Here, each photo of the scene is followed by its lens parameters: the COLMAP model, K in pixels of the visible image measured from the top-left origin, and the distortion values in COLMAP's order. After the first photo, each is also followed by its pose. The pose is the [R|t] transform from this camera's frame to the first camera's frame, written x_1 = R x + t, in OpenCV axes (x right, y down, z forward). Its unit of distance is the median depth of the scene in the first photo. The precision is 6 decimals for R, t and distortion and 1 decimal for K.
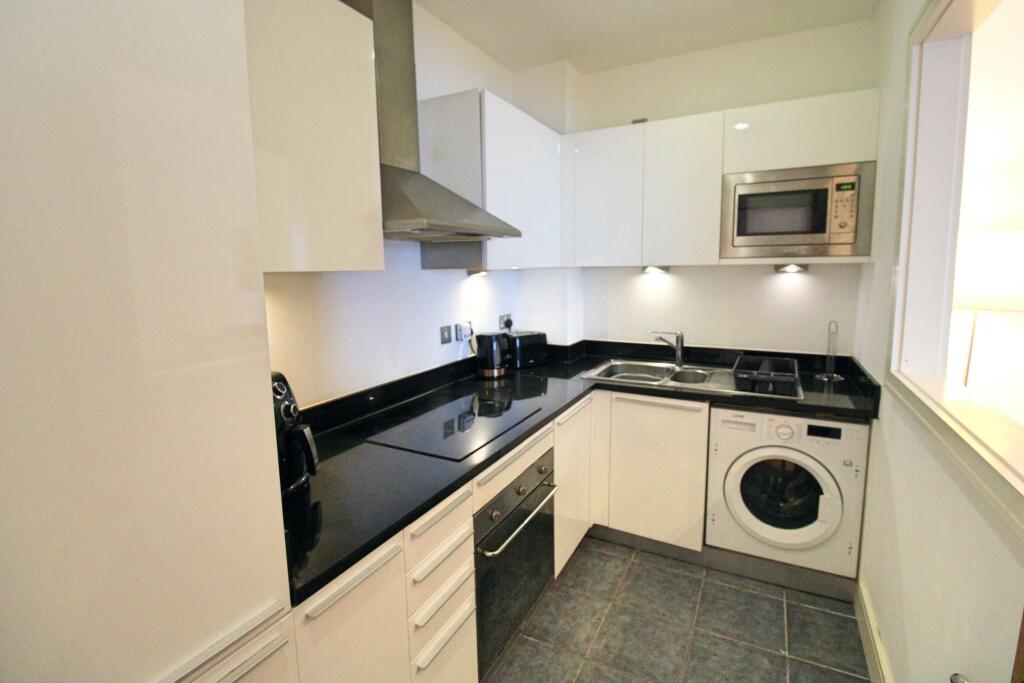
lens RADIAL K [[472.0, 0, 520.1], [0, 472.0, 325.8], [0, 0, 1]] dist [0.000135, -0.012729]
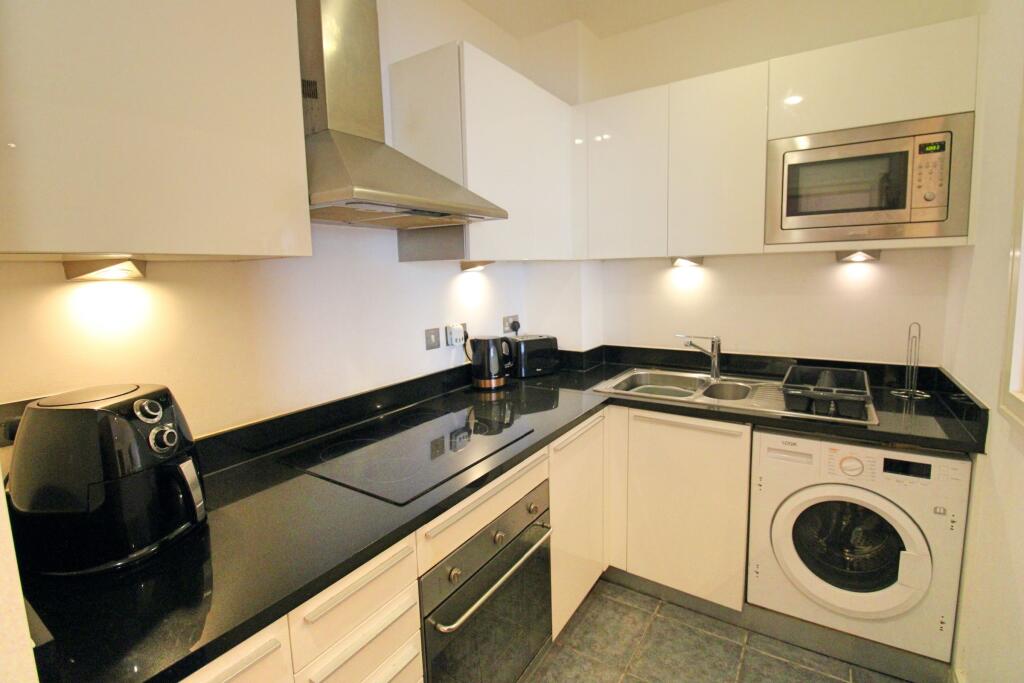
lens RADIAL K [[472.0, 0, 520.1], [0, 472.0, 325.8], [0, 0, 1]] dist [0.000135, -0.012729]
pose [[0.995808, -0.000783, -0.091459, 0.083662], [-0.000059, 0.999958, -0.009202, 0.003303], [0.091463, 0.009169, 0.995766, 0.167224]]
